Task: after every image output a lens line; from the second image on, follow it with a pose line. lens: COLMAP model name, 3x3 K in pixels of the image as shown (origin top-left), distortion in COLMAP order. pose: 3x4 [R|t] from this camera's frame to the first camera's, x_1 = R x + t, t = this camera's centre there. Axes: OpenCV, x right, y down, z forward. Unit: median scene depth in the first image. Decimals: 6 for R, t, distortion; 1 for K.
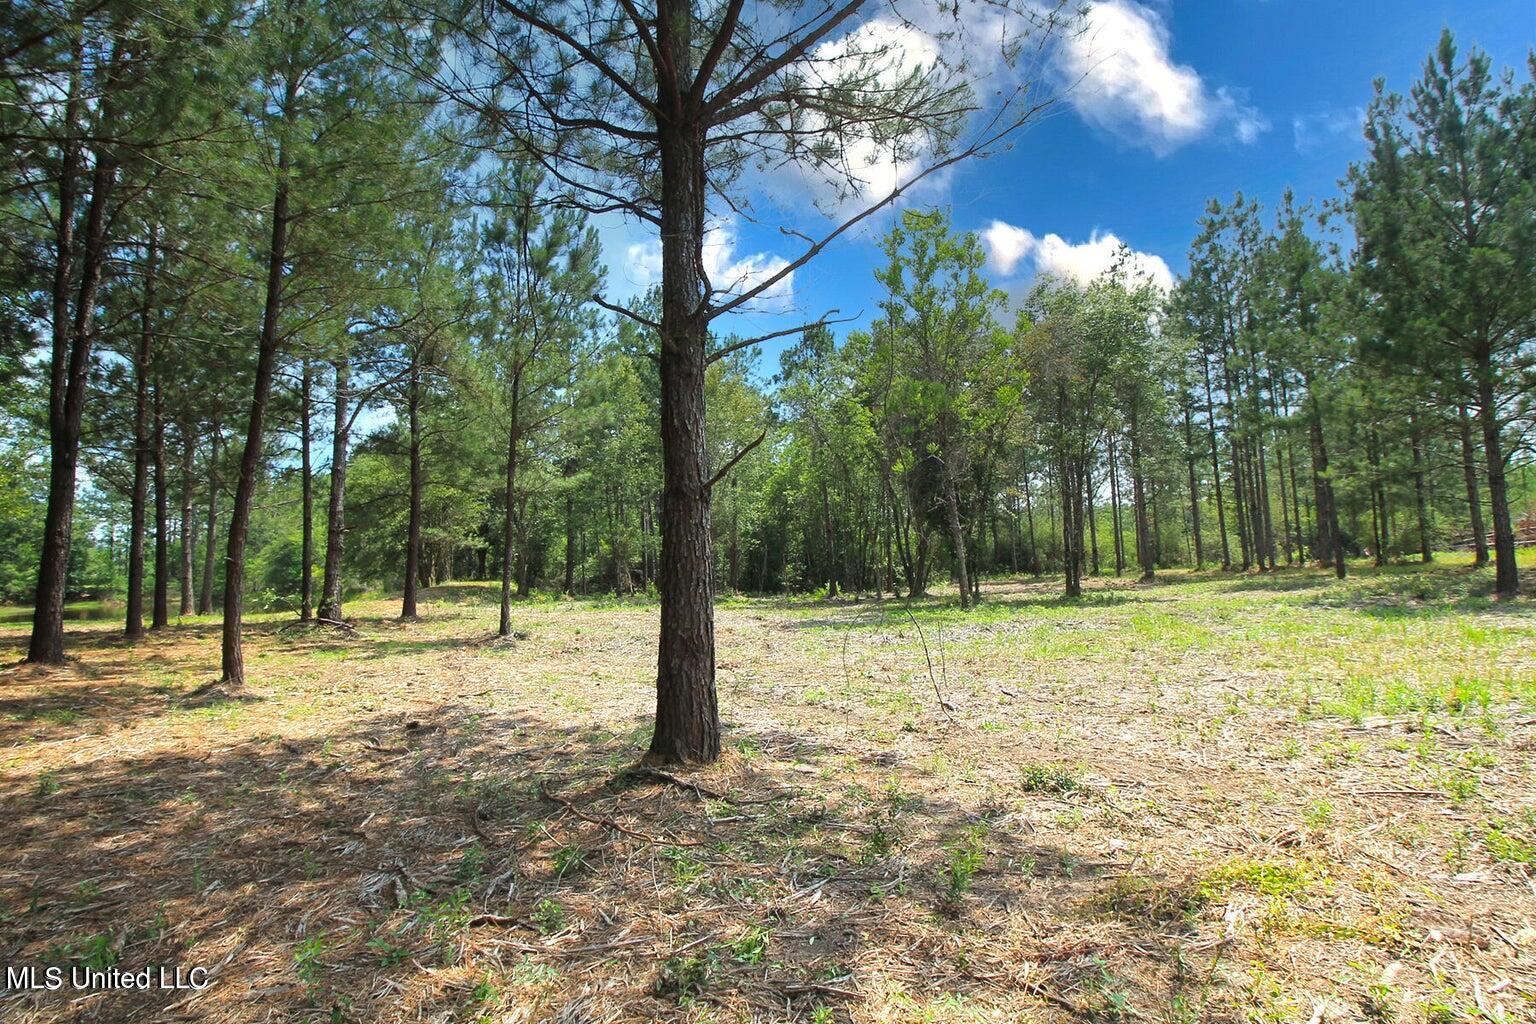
lens RADIAL K [[724.2, 0, 777.6], [0, 724.2, 488.2], [0, 0, 1]] dist [0.001891, -0.014237]
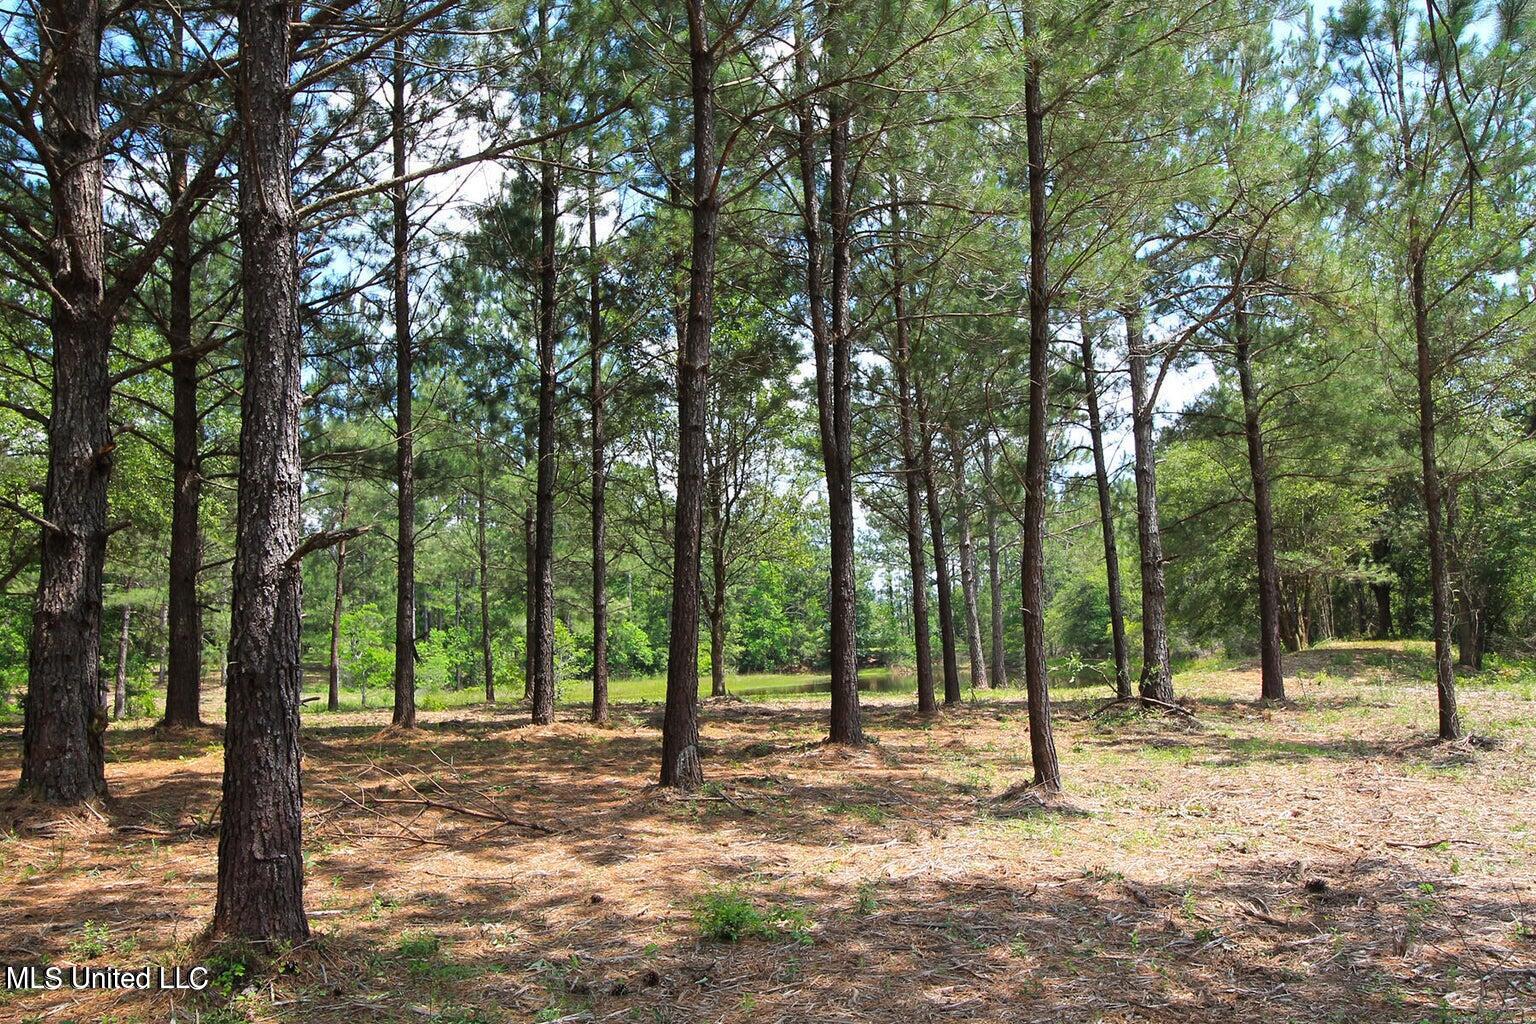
lens RADIAL K [[1228.0, 0, 775.0], [0, 1228.0, 484.9], [0, 0, 1]] dist [0.017886, -0.014012]
pose [[0.666608, -0.096768, -0.739100, -0.011718], [0.098438, 0.994282, -0.041394, 0.000606], [0.738880, -0.045162, 0.672322, 0.007171]]
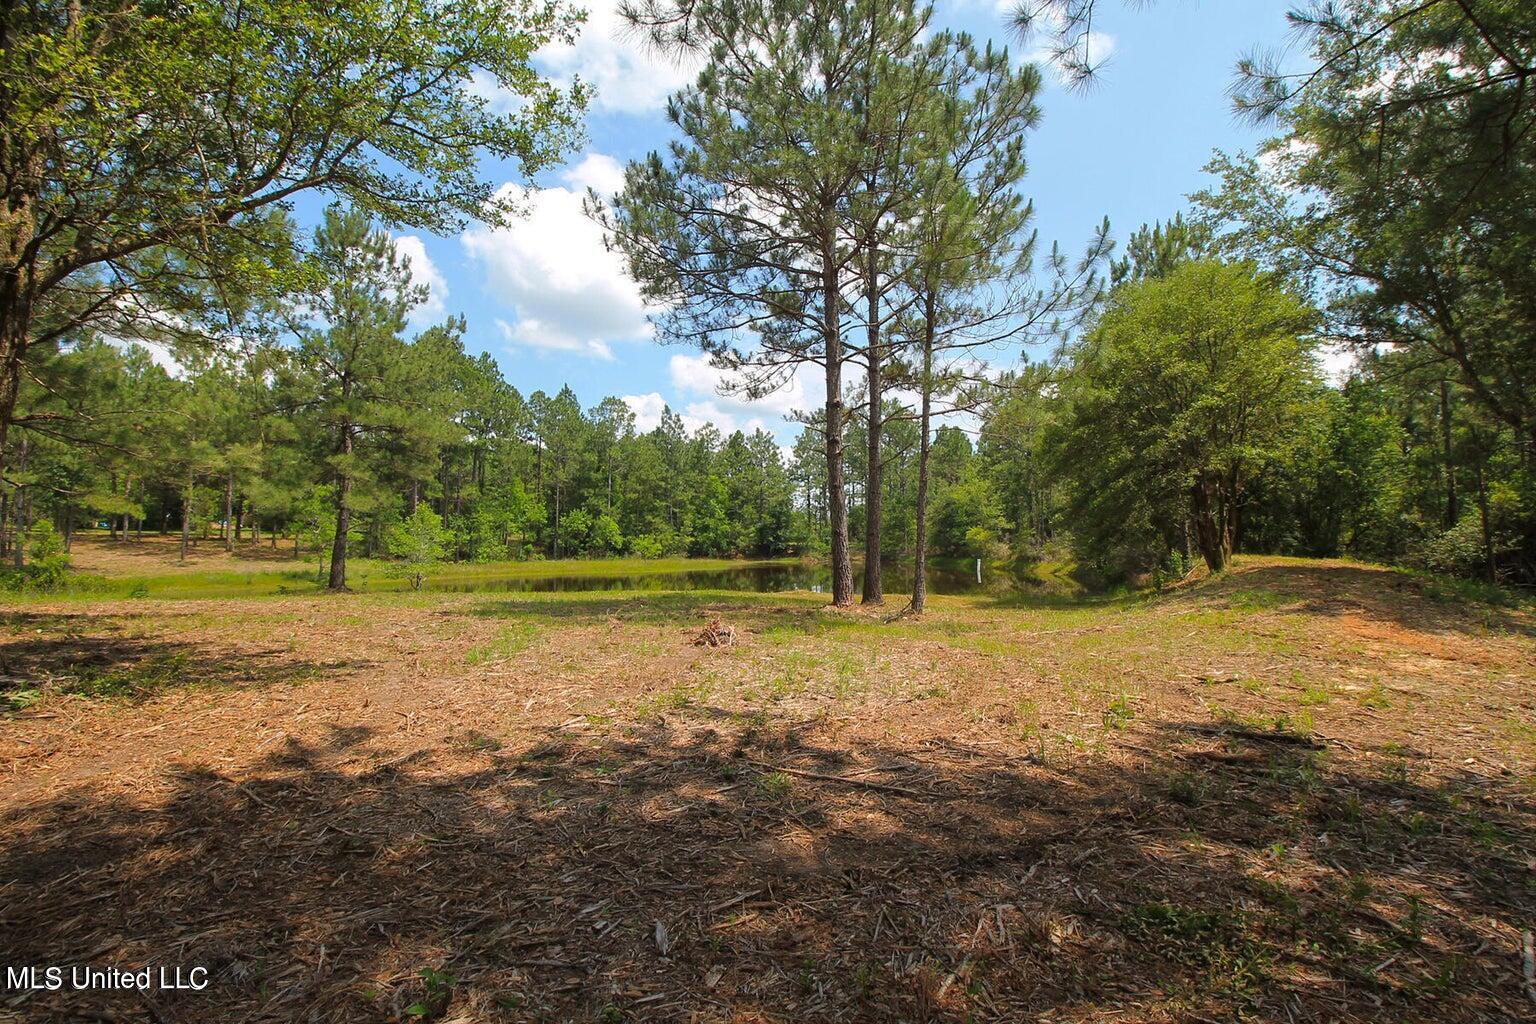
lens RADIAL K [[724.2, 0, 777.6], [0, 724.2, 488.2], [0, 0, 1]] dist [0.001891, -0.014237]
pose [[0.690909, -0.023839, -0.722548, -1.615560], [0.055798, 0.998233, 0.020420, 0.267649], [0.720785, -0.054425, 0.691019, 2.092320]]
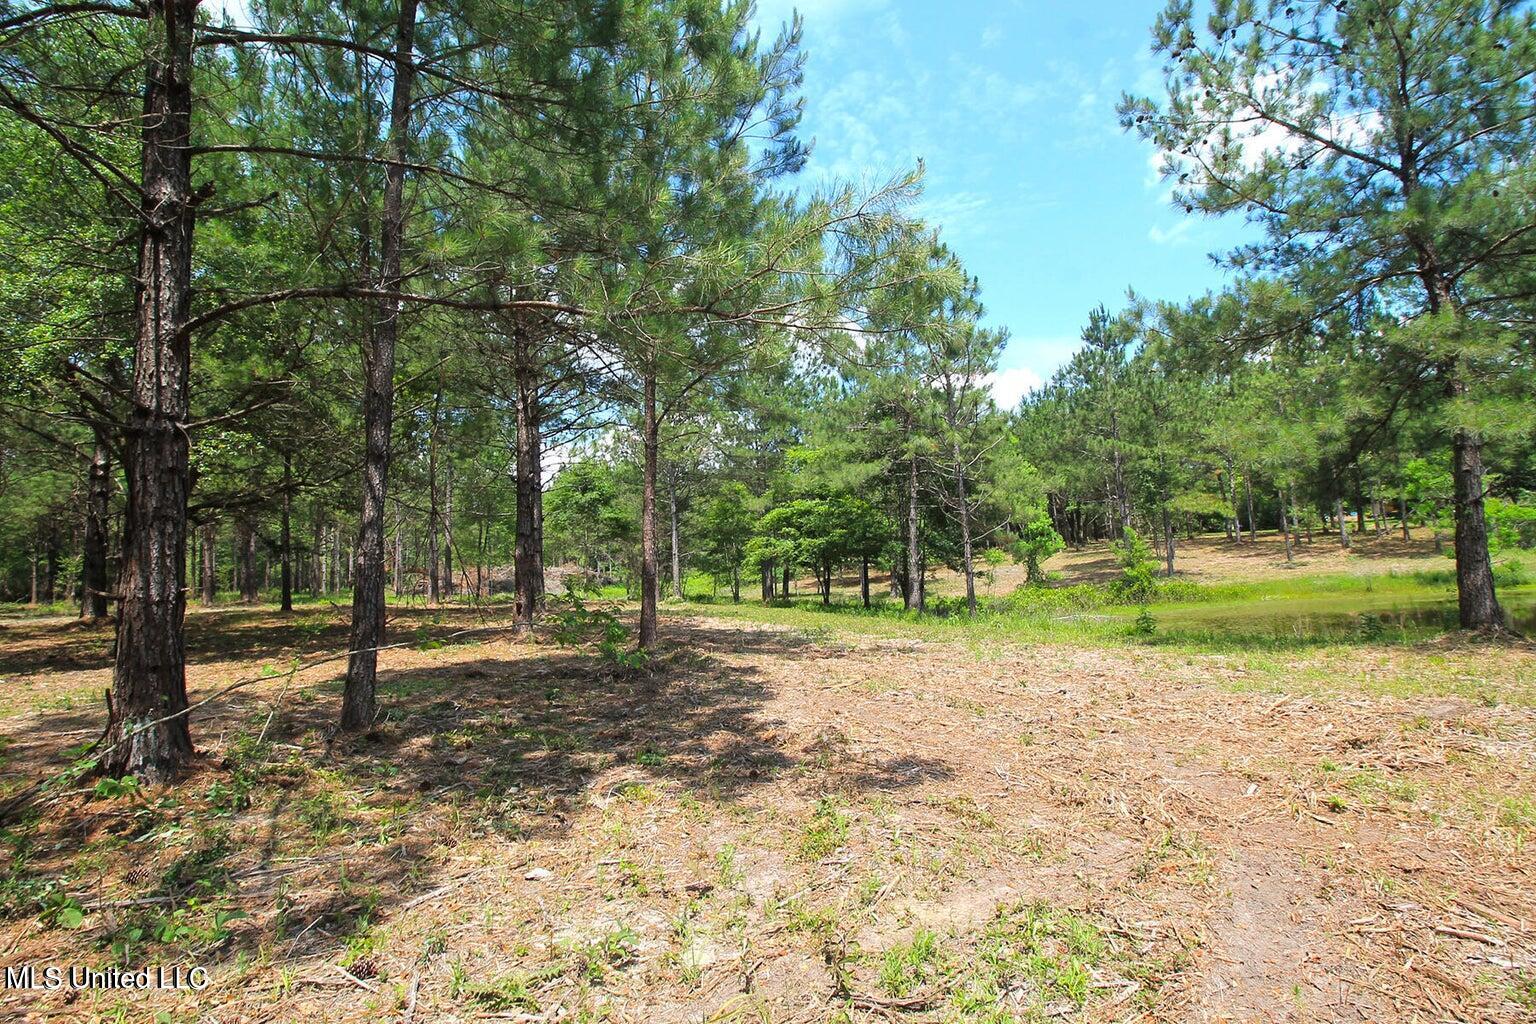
lens RADIAL K [[723.4, 0, 775.8], [0, 723.4, 491.0], [0, 0, 1]] dist [0.002588, -0.014094]
pose [[-0.547720, -0.030354, -0.836111, -2.998533], [0.164705, 0.975874, -0.143323, 0.353939], [0.820290, -0.216212, -0.529506, 2.422524]]
